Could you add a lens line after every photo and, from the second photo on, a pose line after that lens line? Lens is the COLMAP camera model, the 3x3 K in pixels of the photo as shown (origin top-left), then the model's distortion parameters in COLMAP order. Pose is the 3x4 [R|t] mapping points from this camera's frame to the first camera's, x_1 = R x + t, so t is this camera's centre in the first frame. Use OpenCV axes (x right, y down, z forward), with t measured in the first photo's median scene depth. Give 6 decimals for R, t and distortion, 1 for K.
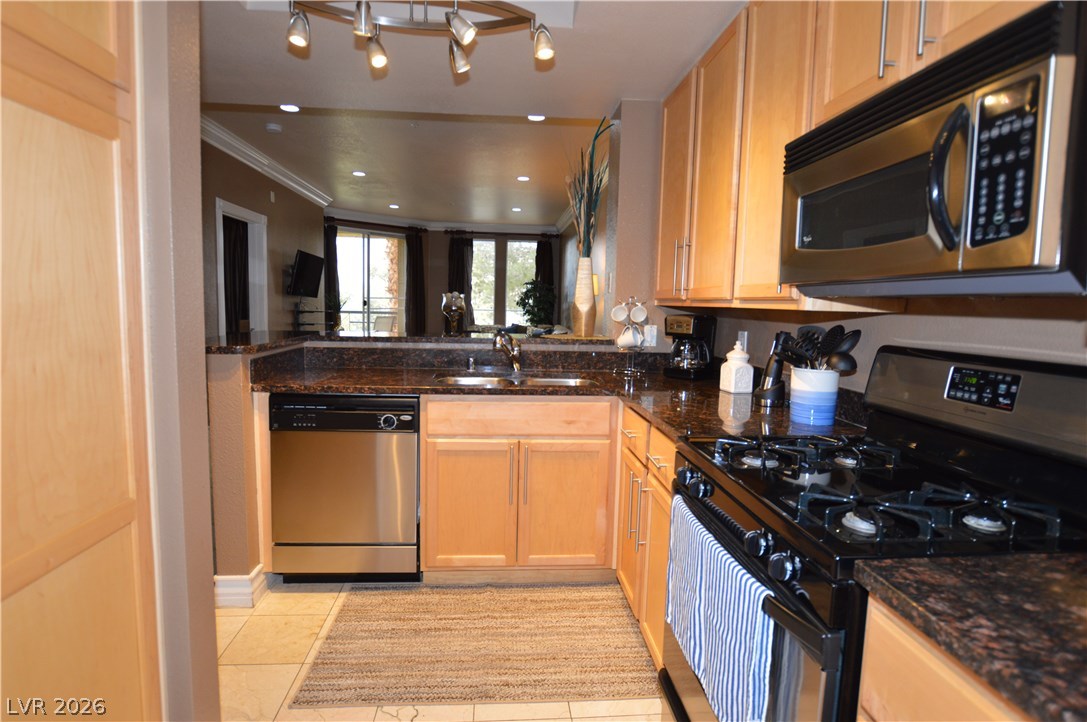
lens RADIAL K [[557.0, 0, 543.5], [0, 557.0, 361.0], [0, 0, 1]] dist [-0.026511, 0.002922]
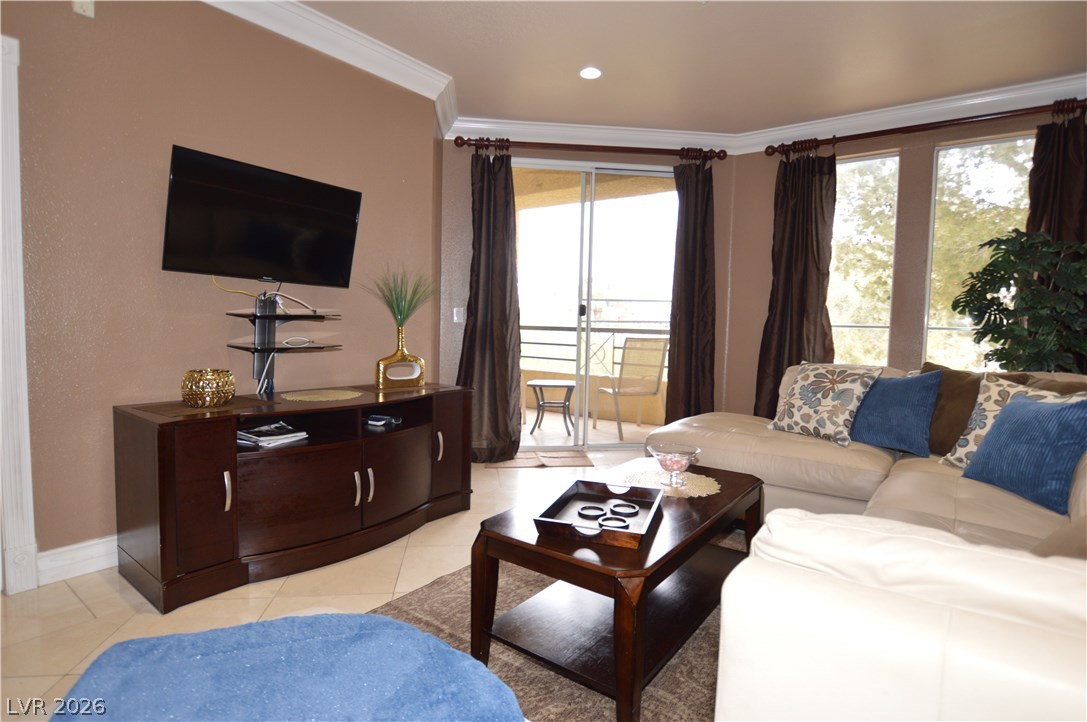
lens RADIAL K [[557.0, 0, 543.5], [0, 557.0, 361.0], [0, 0, 1]] dist [-0.026511, 0.002922]
pose [[0.744702, 0.038630, -0.666278, -0.009868], [-0.070972, 0.997246, -0.021507, -0.043972], [0.663612, 0.063303, 0.745393, 0.580355]]
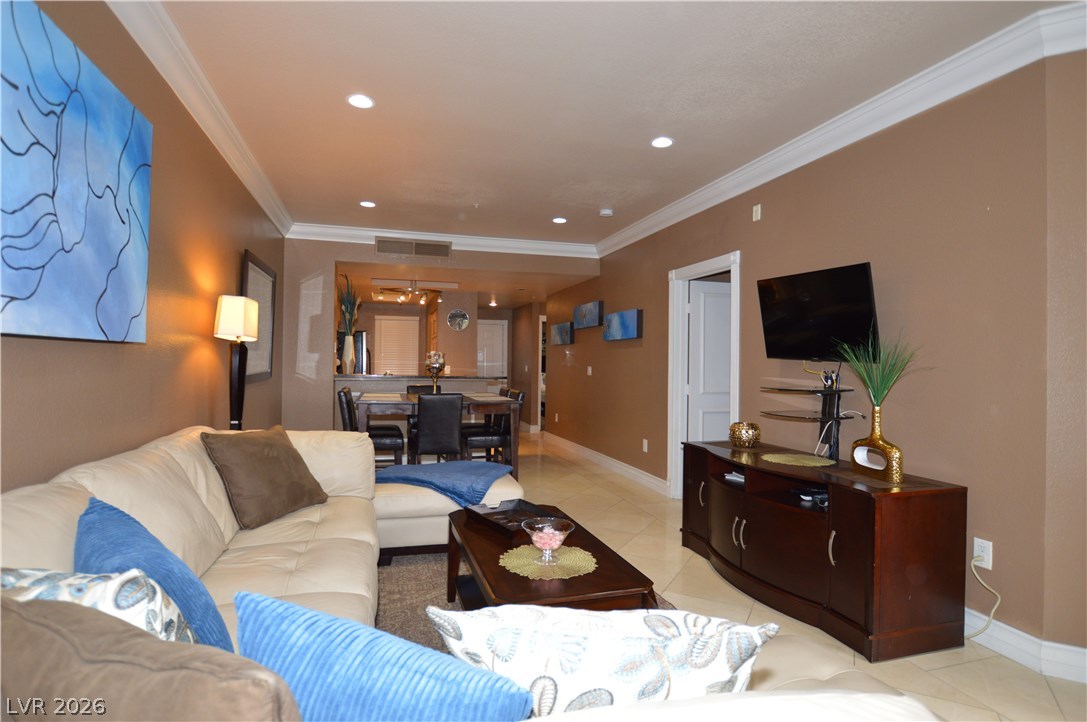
lens RADIAL K [[557.0, 0, 543.5], [0, 557.0, 361.0], [0, 0, 1]] dist [-0.026511, 0.002922]
pose [[-0.978519, -0.039042, -0.202428, -0.069089], [-0.058614, 0.994068, 0.091611, -0.100937], [0.197651, 0.101508, -0.975003, 0.985862]]
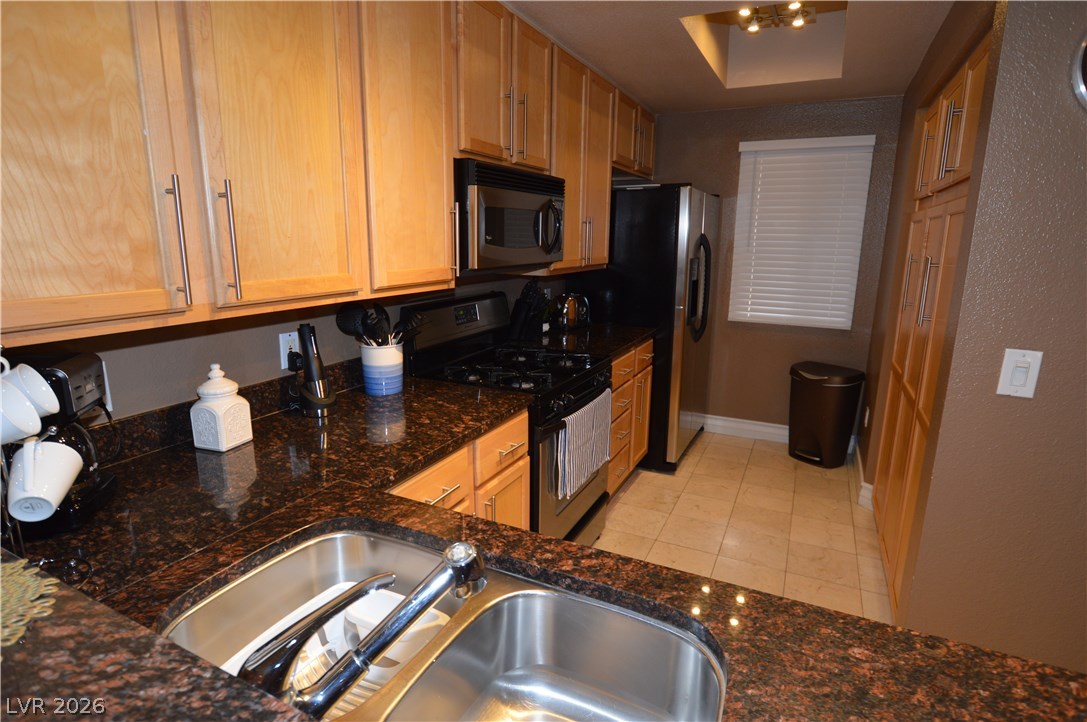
lens RADIAL K [[557.0, 0, 543.5], [0, 557.0, 361.0], [0, 0, 1]] dist [-0.026511, 0.002922]
pose [[-0.855926, -0.149080, 0.495143, -0.062122], [0.019839, 0.947368, 0.319531, -0.053013], [-0.516718, 0.283318, -0.807919, 0.309437]]
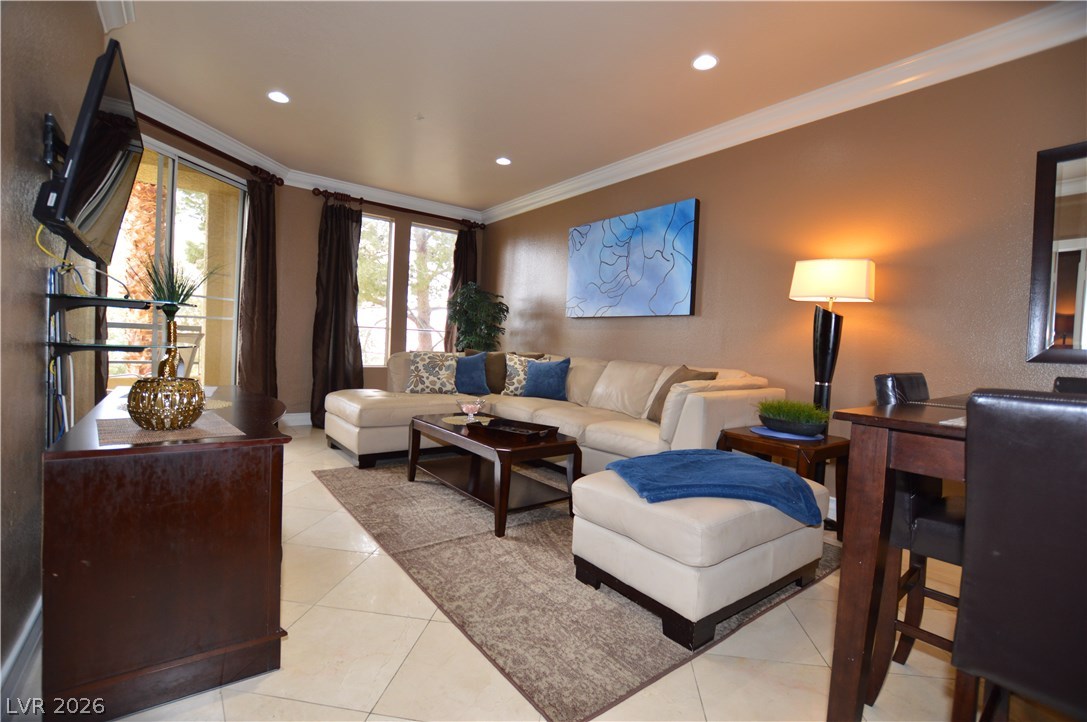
lens RADIAL K [[483.1, 0, 543.5], [0, 483.1, 361.0], [0, 0, 1]] dist [-0.026380, 0.000651]
pose [[0.841163, -0.004812, 0.540761, -0.255297], [0.029795, 0.998854, -0.037459, -0.030303], [-0.539961, 0.047621, 0.840342, 0.473170]]
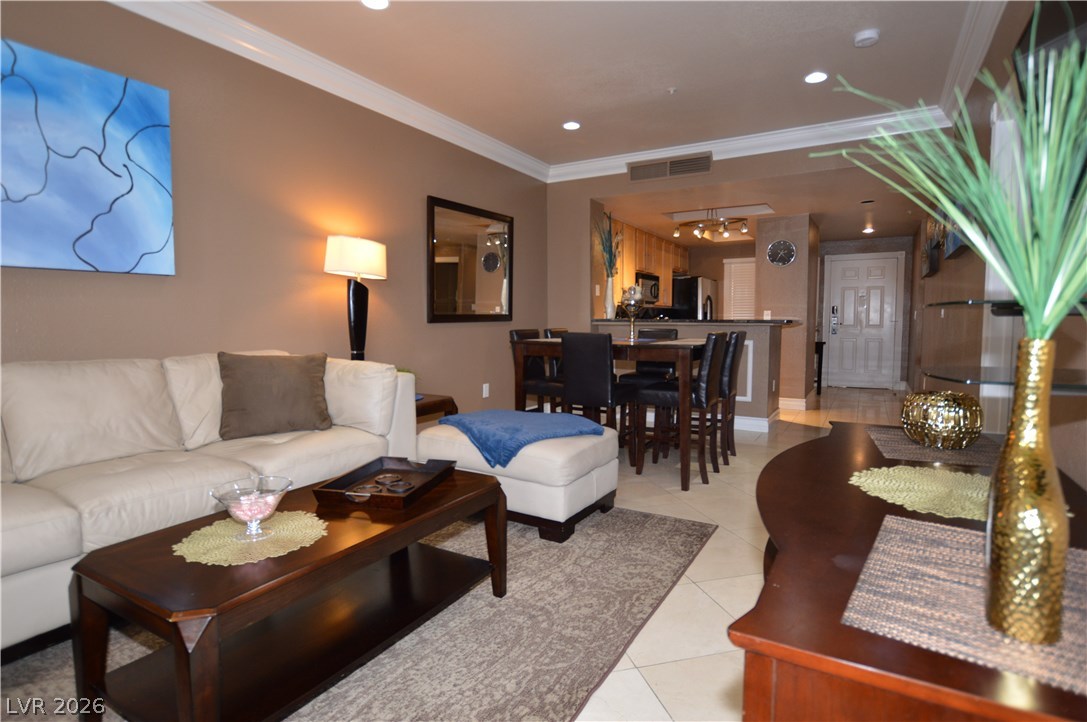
lens RADIAL K [[557.0, 0, 543.5], [0, 557.0, 361.0], [0, 0, 1]] dist [-0.026511, 0.002922]
pose [[-0.817365, -0.071011, 0.571728, -0.269943], [0.036423, 0.984020, 0.174292, -0.076473], [-0.574968, 0.163284, -0.801717, 0.852652]]
